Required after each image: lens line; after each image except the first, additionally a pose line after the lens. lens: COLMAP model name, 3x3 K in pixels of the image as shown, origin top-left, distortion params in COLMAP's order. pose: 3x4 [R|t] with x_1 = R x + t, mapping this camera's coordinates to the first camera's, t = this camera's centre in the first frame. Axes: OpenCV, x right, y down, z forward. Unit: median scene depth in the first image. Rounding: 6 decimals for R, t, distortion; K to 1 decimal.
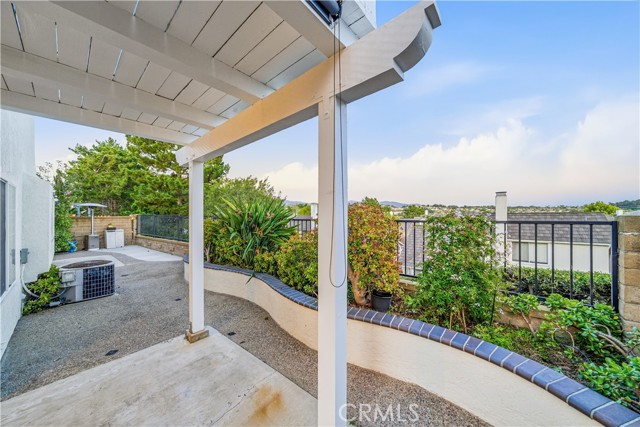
lens RADIAL K [[219.7, 0, 320.0], [0, 219.7, 215.5], [0, 0, 1]] dist [-0.001986, 0.000877]
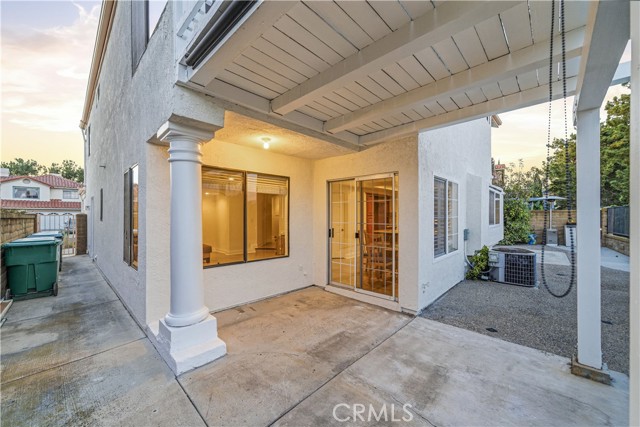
lens RADIAL K [[245.8, 0, 324.8], [0, 245.8, 215.2], [0, 0, 1]] dist [-0.002591, 0.001062]
pose [[-0.033877, 0.004649, -0.999415, 0.189541], [0.005513, 0.999975, 0.004465, 0.057053], [0.999411, -0.005359, -0.033902, 0.202326]]
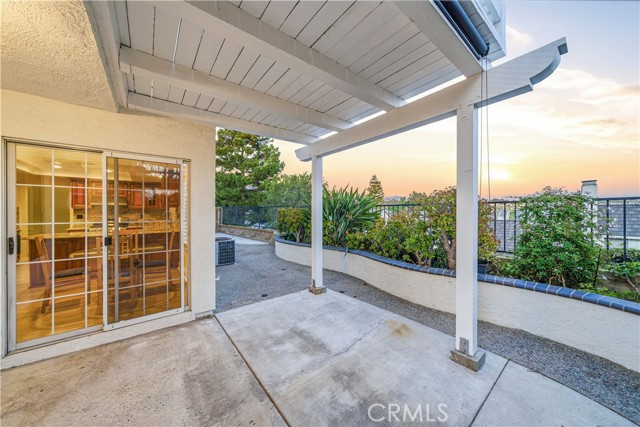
lens RADIAL K [[219.7, 0, 323.3], [0, 219.7, 211.9], [0, 0, 1]] dist [-0.001986, 0.000877]
pose [[0.982881, 0.001392, -0.184237, -0.256098], [-0.000711, 0.999993, 0.003761, 0.066964], [0.184241, -0.003565, 0.982875, -0.247695]]
